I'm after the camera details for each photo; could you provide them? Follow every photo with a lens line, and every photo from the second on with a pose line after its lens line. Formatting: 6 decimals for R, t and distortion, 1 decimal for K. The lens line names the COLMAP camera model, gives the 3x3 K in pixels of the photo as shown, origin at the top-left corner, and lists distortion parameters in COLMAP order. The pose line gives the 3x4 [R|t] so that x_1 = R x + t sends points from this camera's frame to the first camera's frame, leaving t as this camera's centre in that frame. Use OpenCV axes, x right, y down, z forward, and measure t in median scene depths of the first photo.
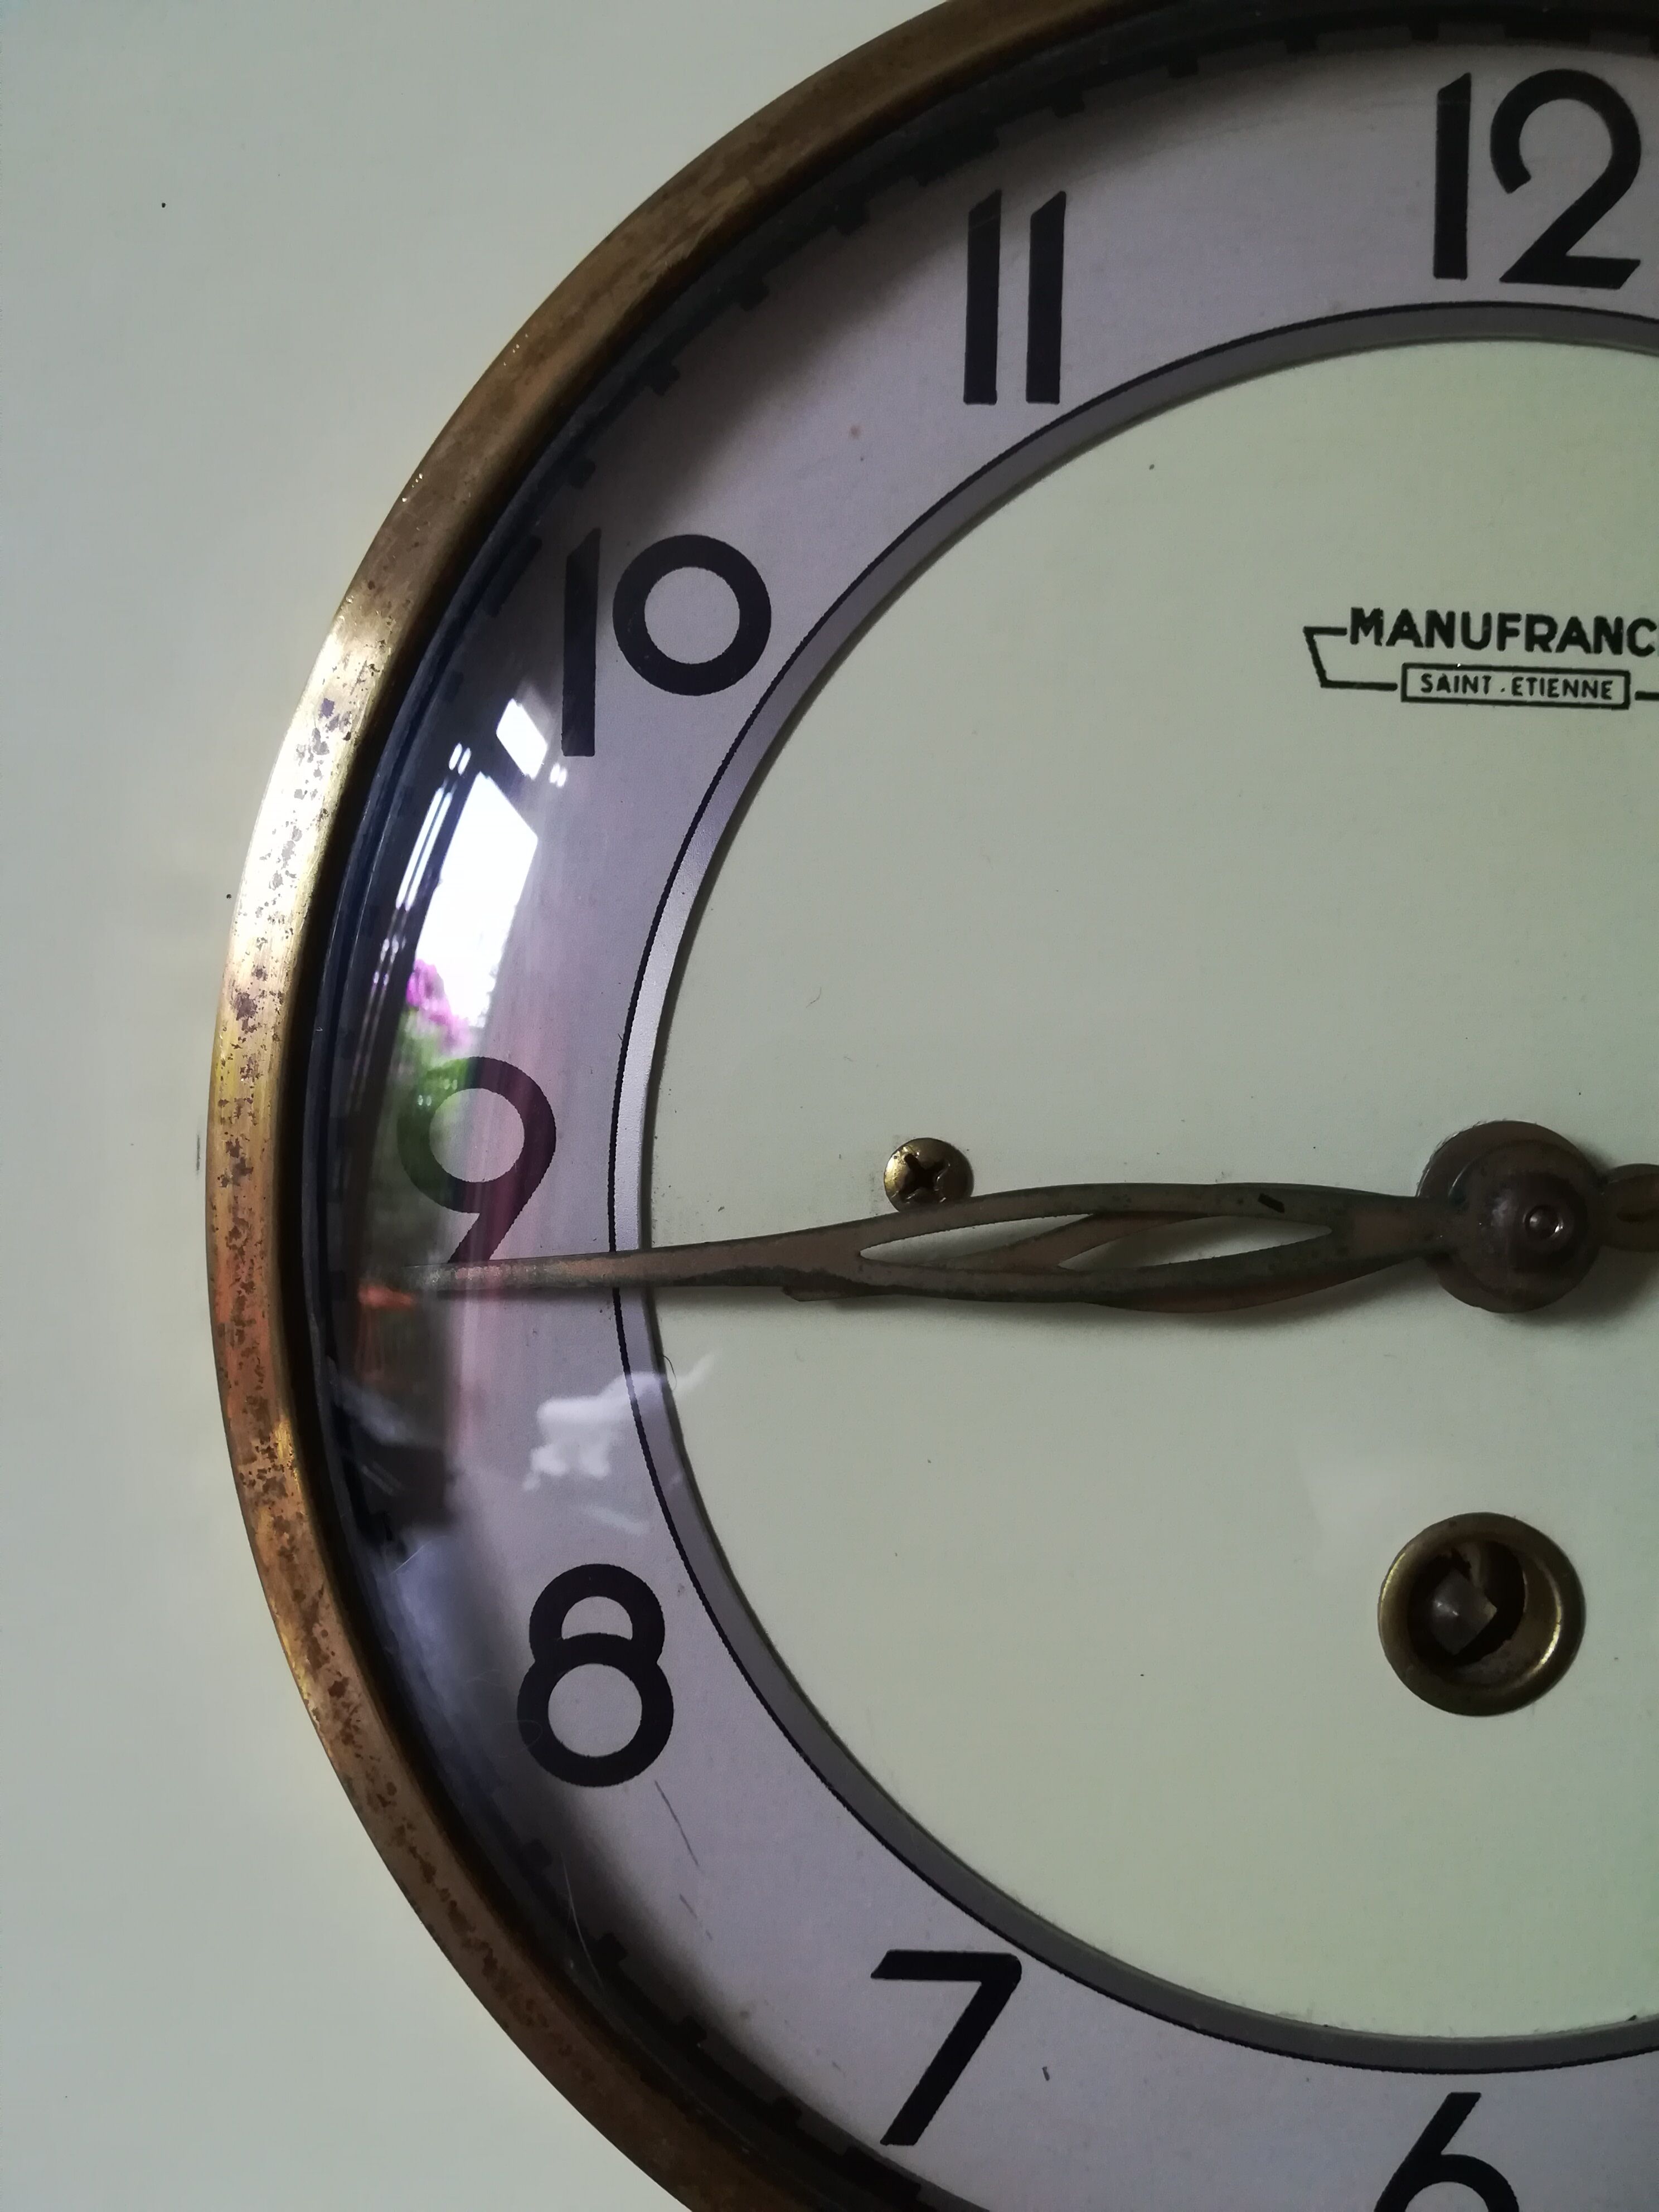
lens RADIAL K [[1678.7, 0, 817.7], [0, 1678.7, 1097.1], [0, 0, 1]] dist [0.015393, -0.060541]
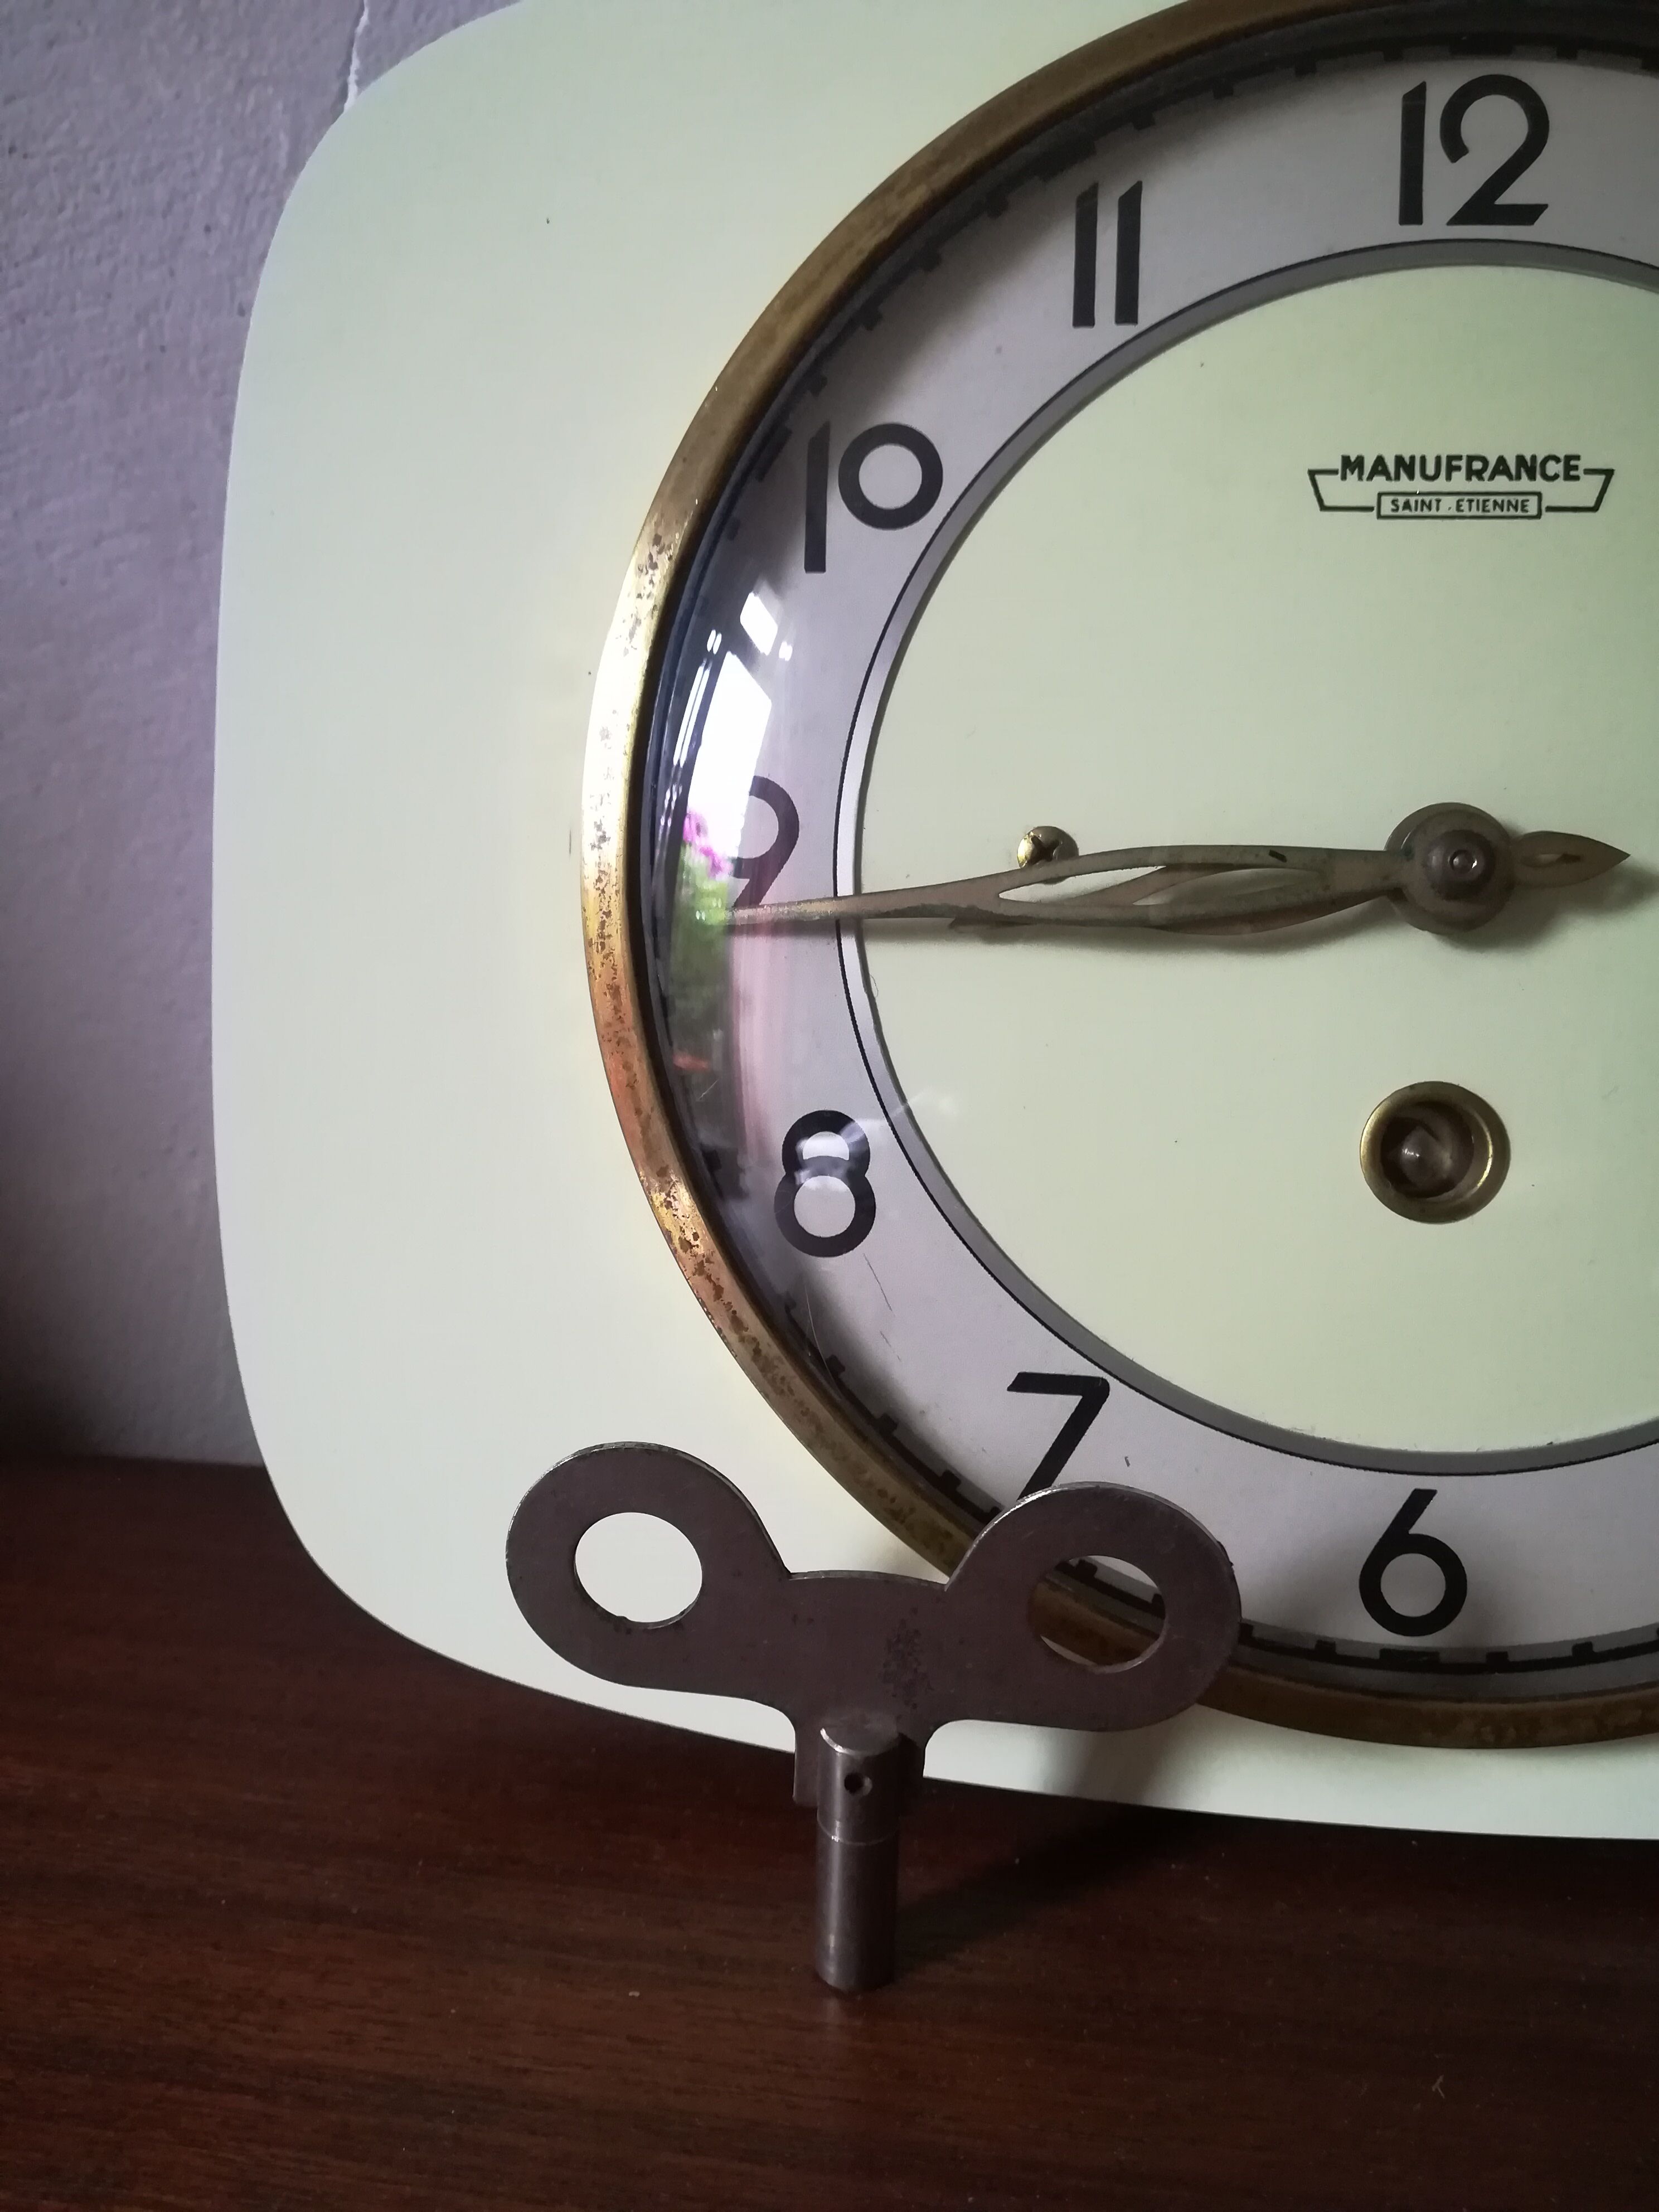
lens RADIAL K [[1678.7, 0, 829.9], [0, 1678.7, 1113.9], [0, 0, 1]] dist [0.015393, -0.060541]
pose [[0.992993, 0.003581, -0.118123, 0.051721], [-0.002089, 0.999917, 0.012750, 0.264959], [0.118159, -0.012414, 0.992917, -0.510145]]
